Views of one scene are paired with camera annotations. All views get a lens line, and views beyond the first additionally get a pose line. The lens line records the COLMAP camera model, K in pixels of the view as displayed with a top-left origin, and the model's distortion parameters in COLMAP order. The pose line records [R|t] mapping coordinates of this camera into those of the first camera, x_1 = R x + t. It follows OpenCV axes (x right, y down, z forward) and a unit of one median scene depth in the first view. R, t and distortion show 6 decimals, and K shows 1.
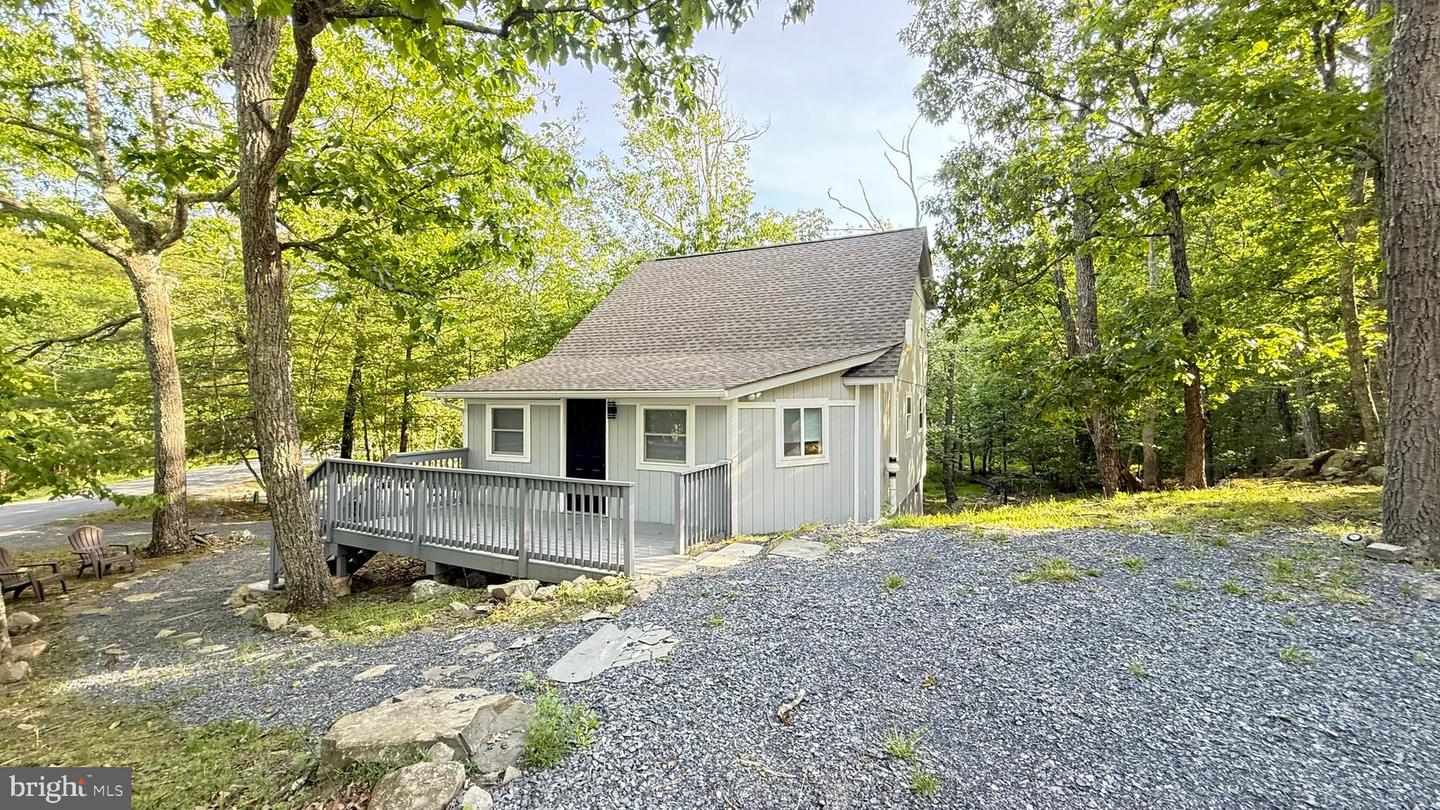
lens RADIAL K [[576.4, 0, 708.9], [0, 576.4, 403.9], [0, 0, 1]] dist [-0.000201, 0.000413]
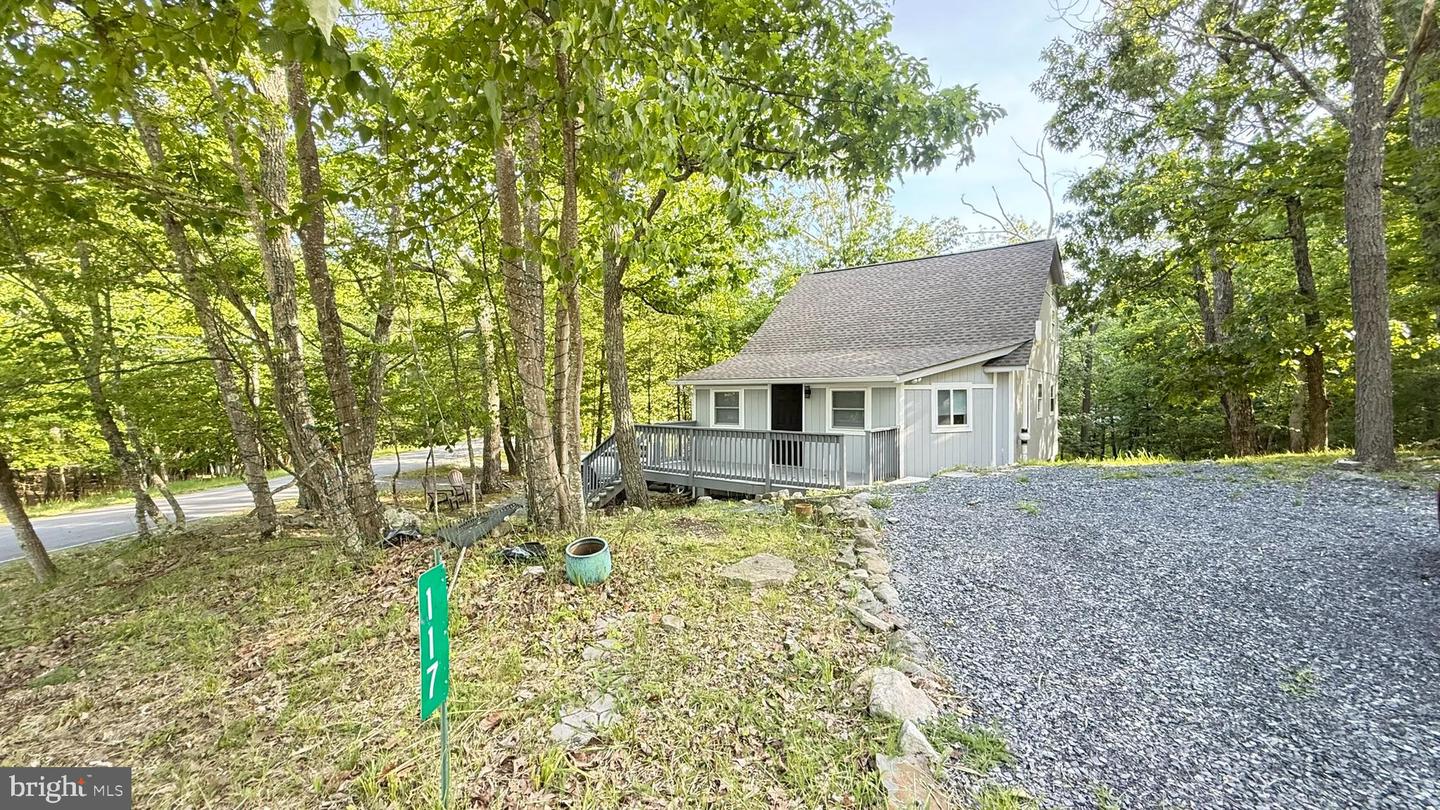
lens RADIAL K [[576.4, 0, 708.9], [0, 576.4, 403.9], [0, 0, 1]] dist [-0.000201, 0.000413]
pose [[0.980903, -0.000578, -0.194495, -0.111736], [0.002042, 0.999971, 0.007324, 0.024885], [0.194485, -0.007582, 0.980876, -0.365476]]
